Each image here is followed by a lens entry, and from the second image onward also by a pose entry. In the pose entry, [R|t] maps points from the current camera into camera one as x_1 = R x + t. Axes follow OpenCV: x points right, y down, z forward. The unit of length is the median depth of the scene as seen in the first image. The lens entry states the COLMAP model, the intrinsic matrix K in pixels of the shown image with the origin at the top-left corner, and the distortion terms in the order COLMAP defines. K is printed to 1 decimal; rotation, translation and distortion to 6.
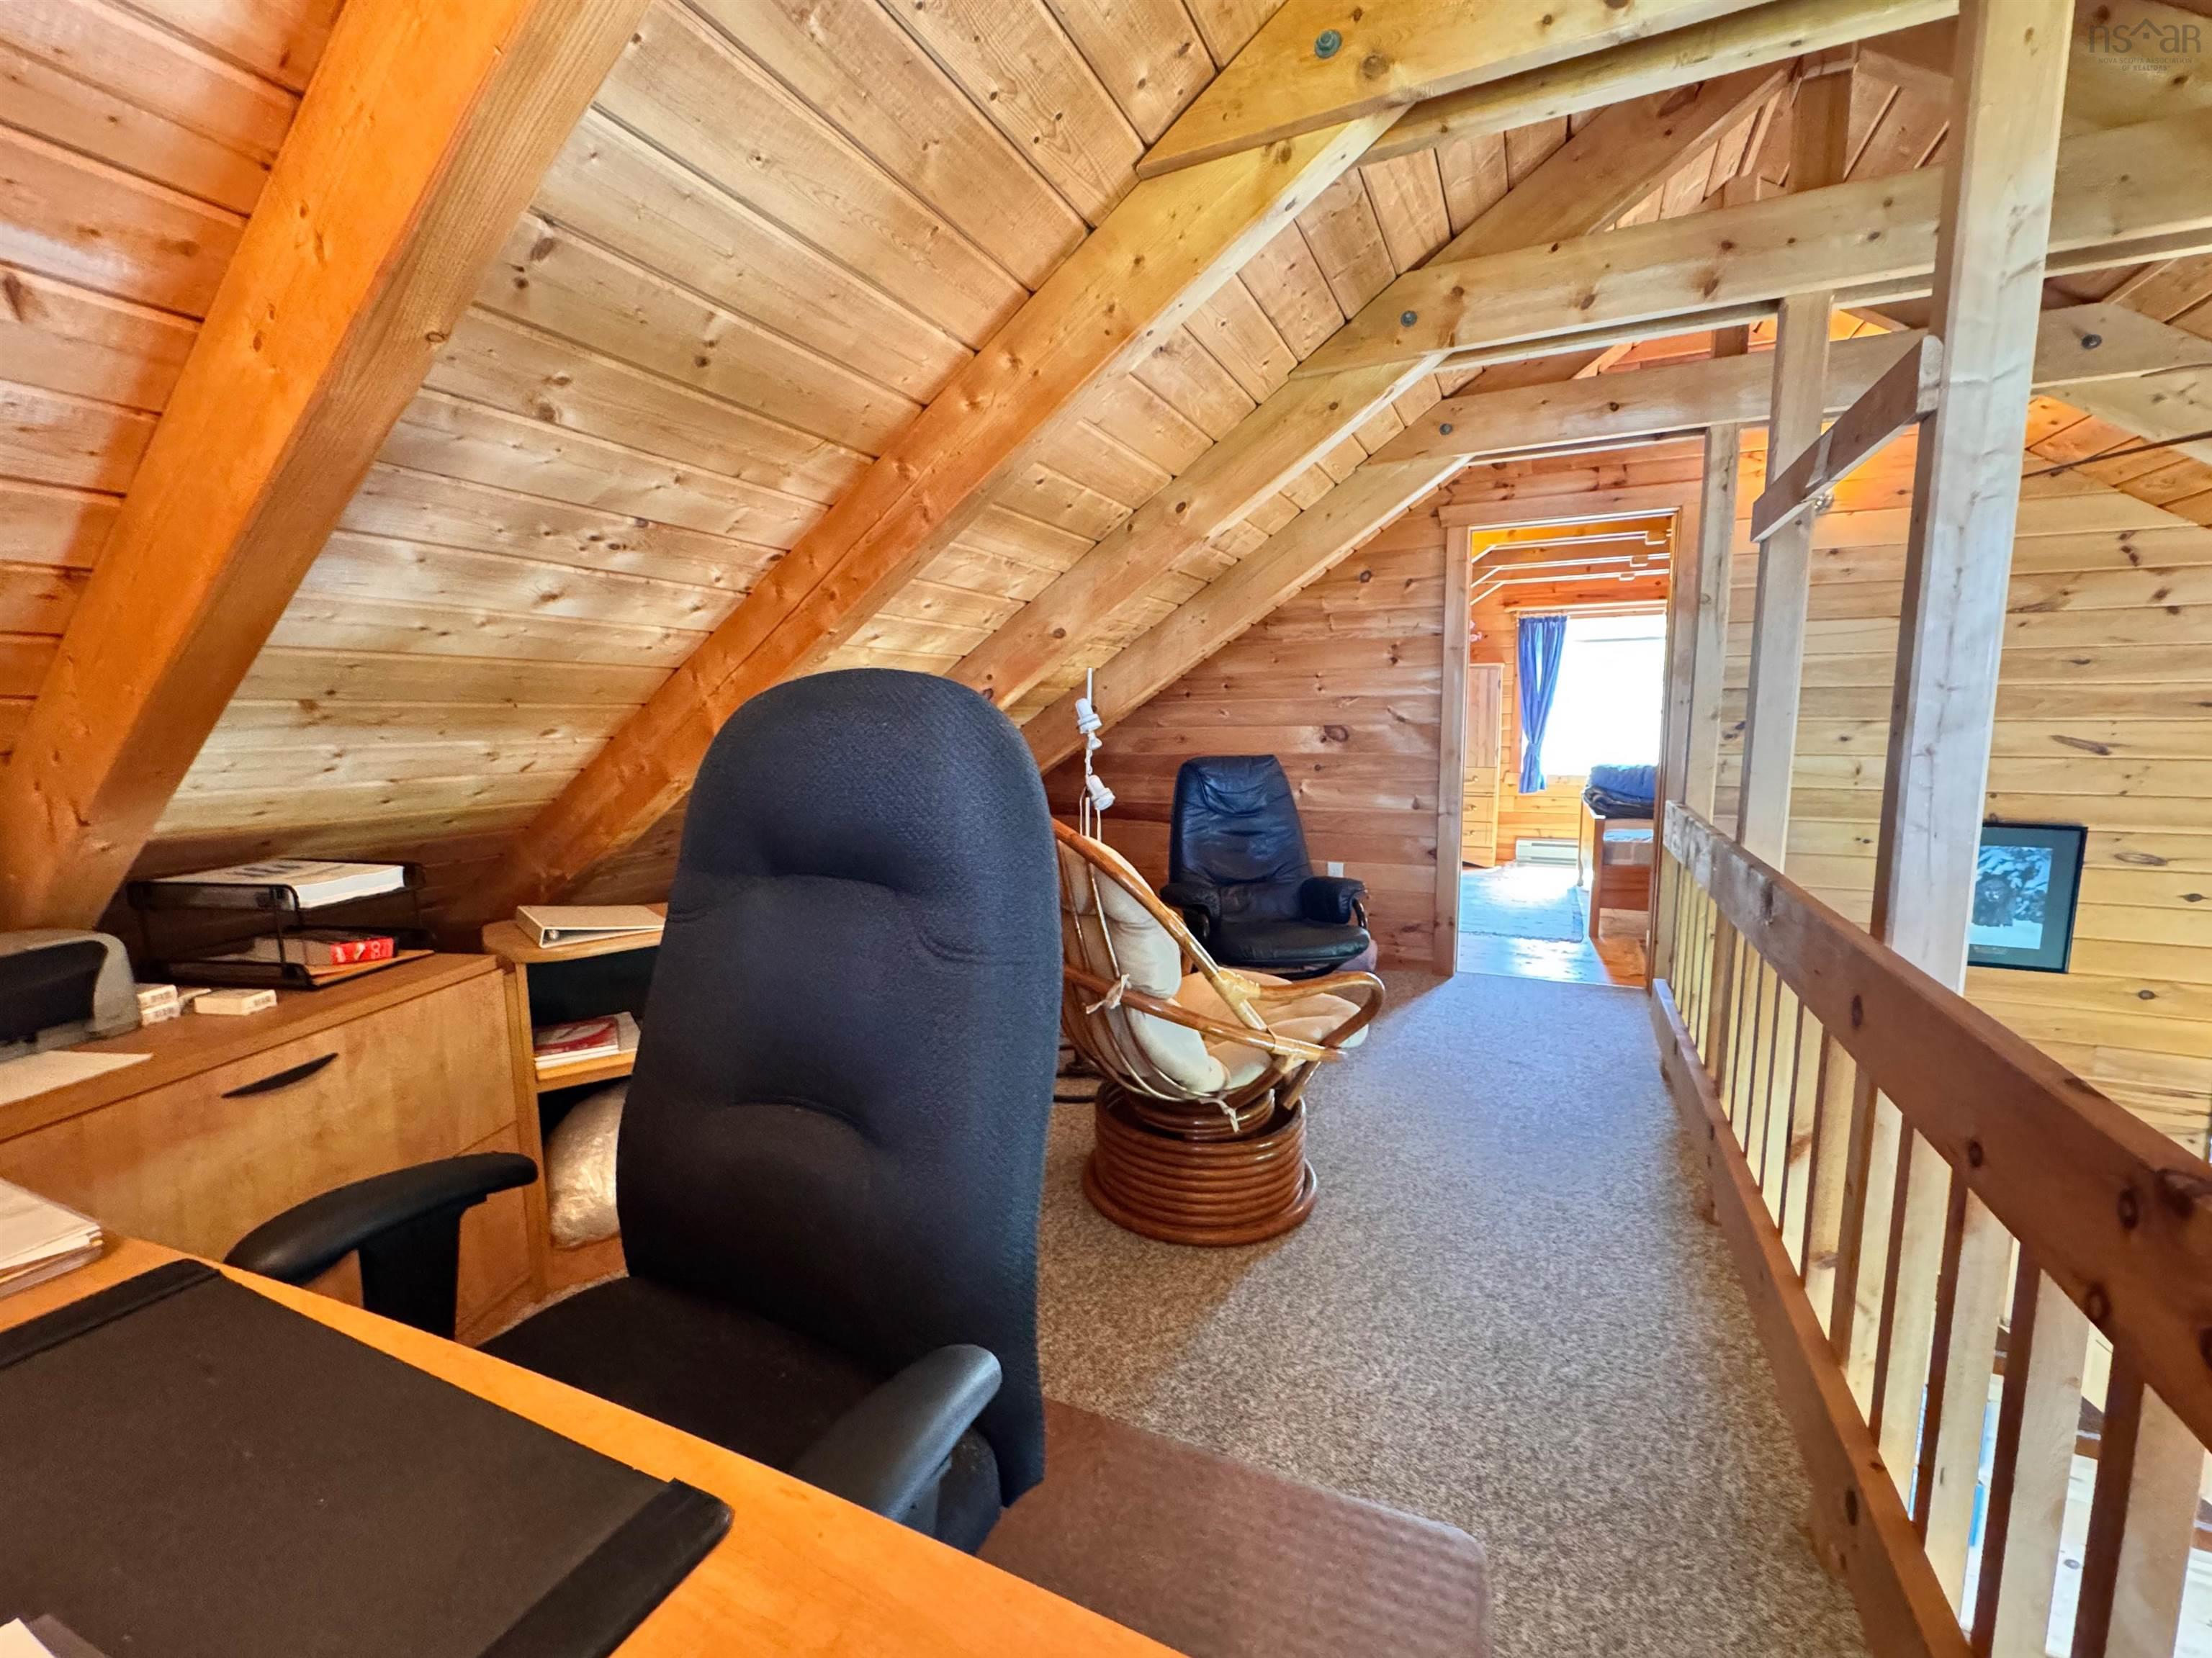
lens RADIAL K [[914.2, 0, 1106.0], [0, 914.2, 829.0], [0, 0, 1]] dist [0.000439, -0.000370]
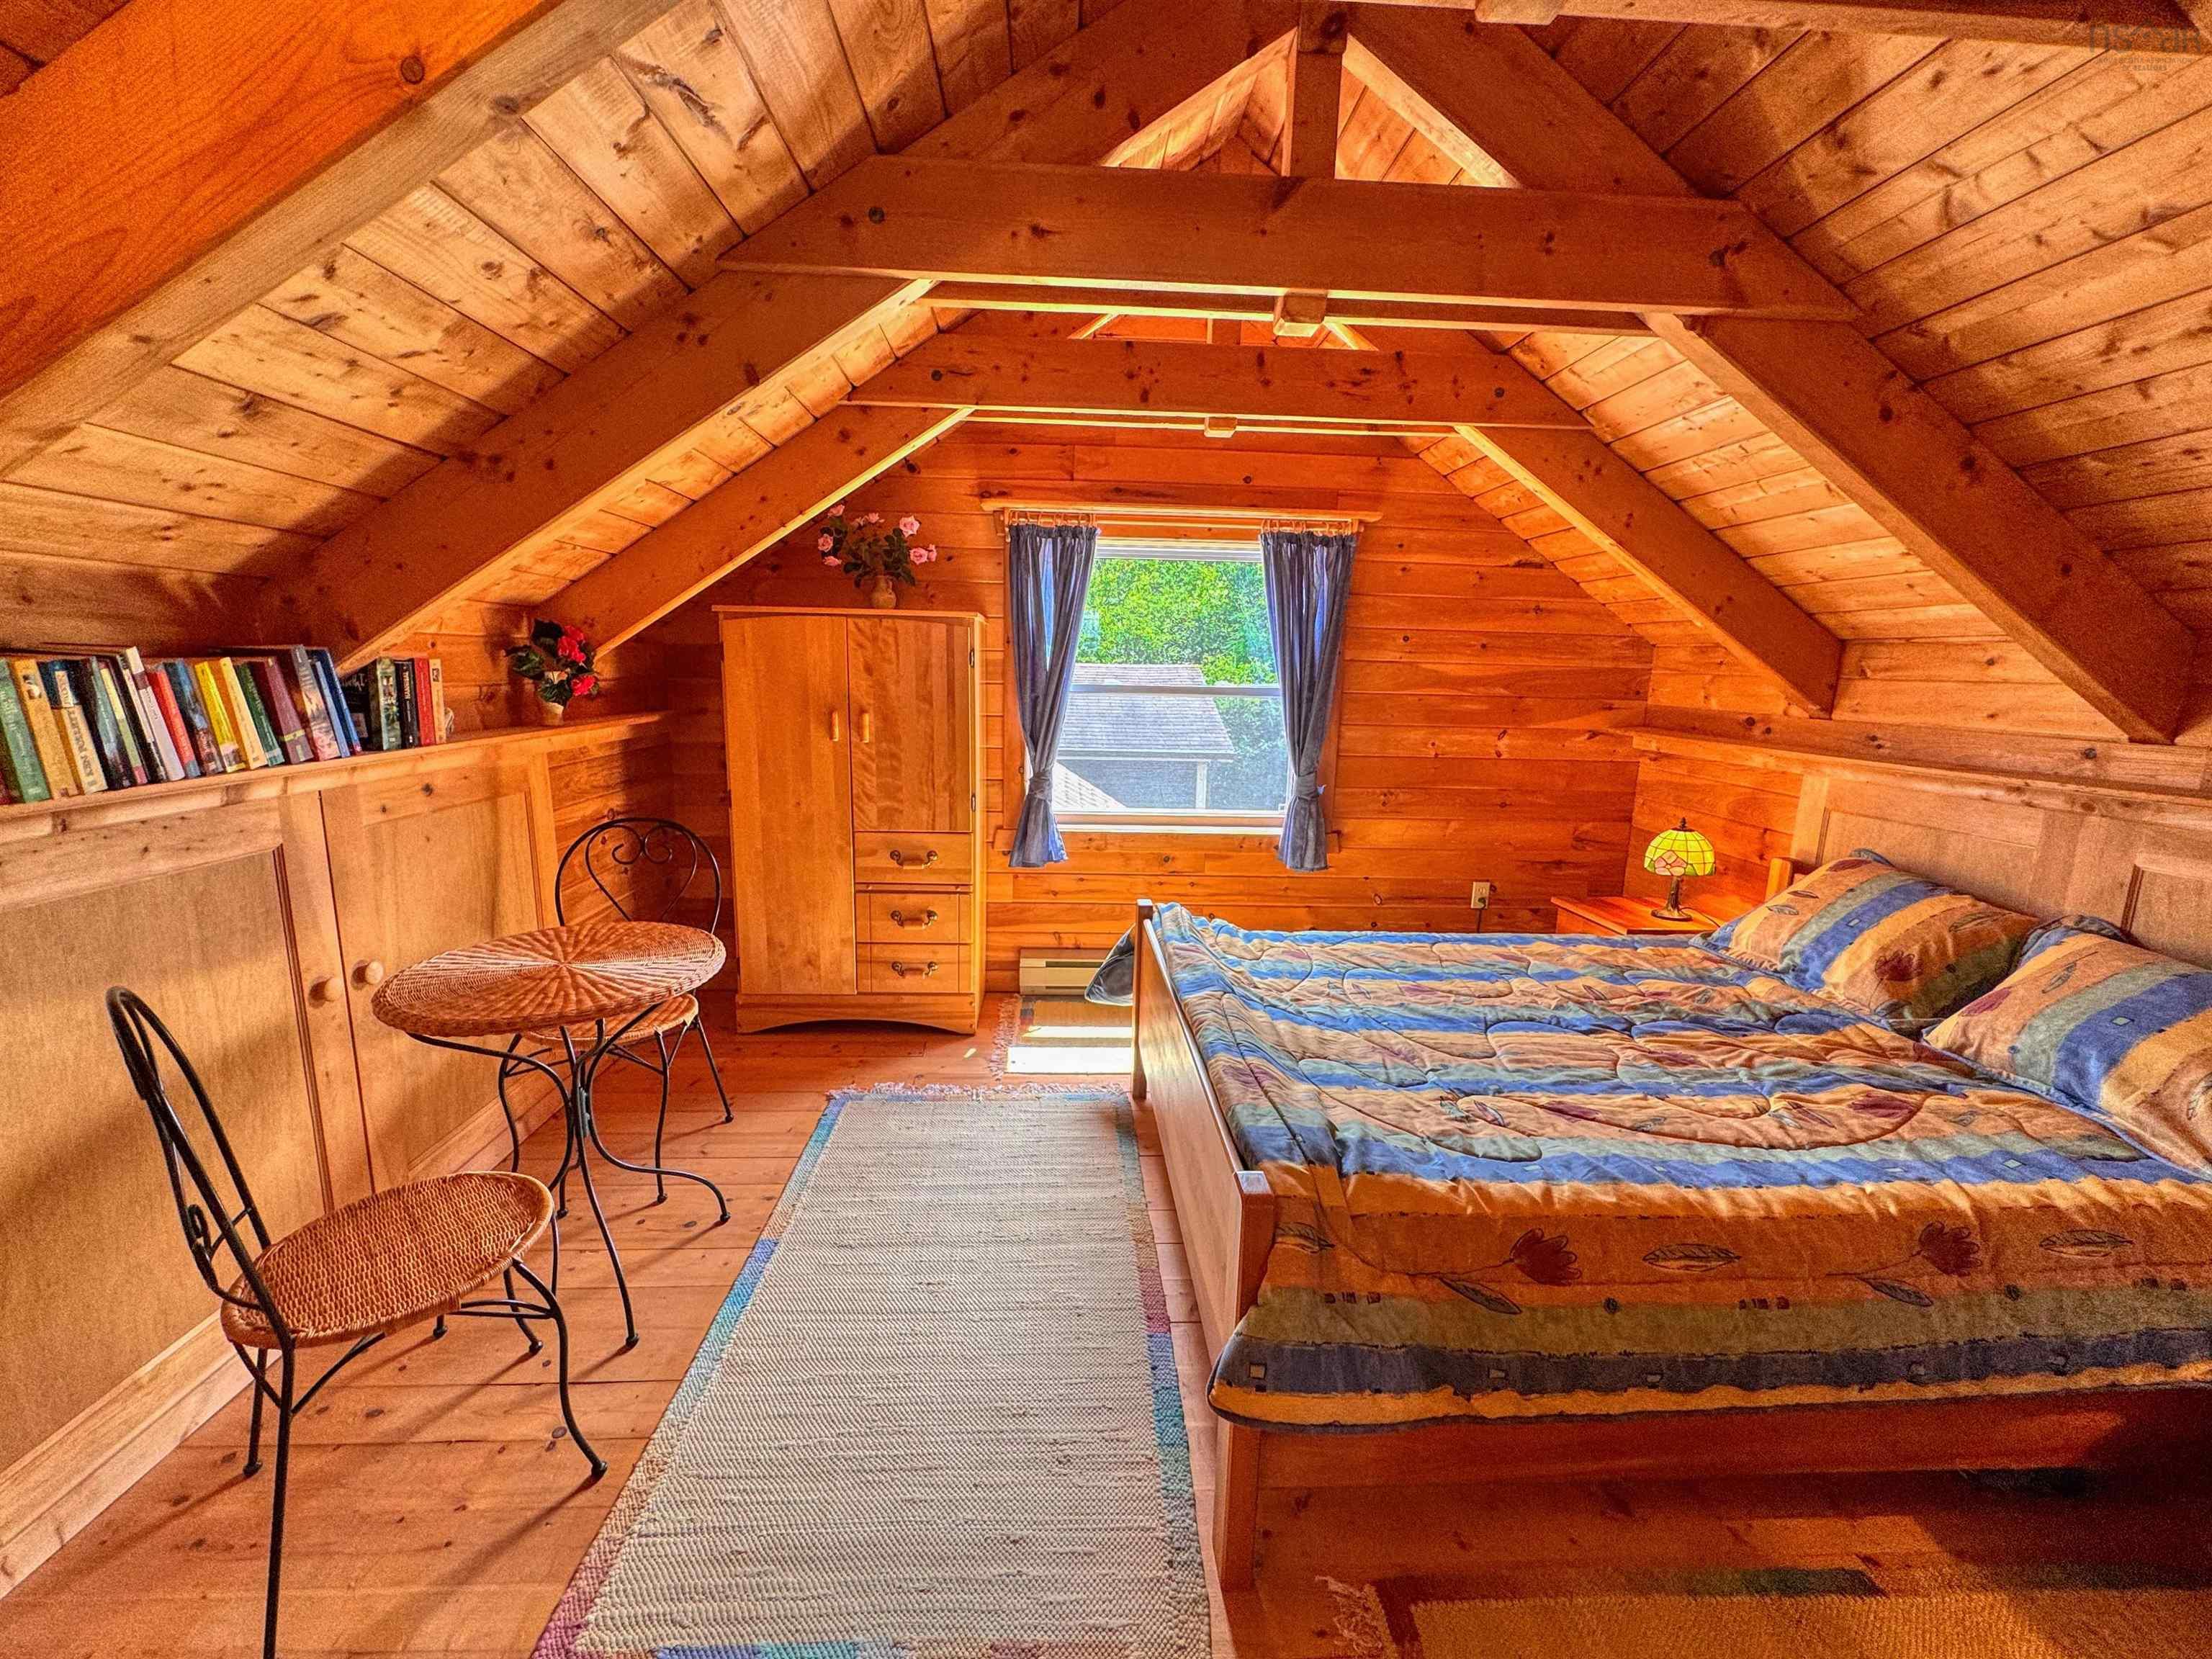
lens RADIAL K [[914.2, 0, 1106.0], [0, 914.2, 829.5], [0, 0, 1]] dist [0.000439, -0.000370]
pose [[0.878887, -0.050995, 0.474297, 0.253295], [0.025730, 0.997890, 0.059612, -0.093099], [-0.476336, -0.040189, 0.878344, 0.530604]]
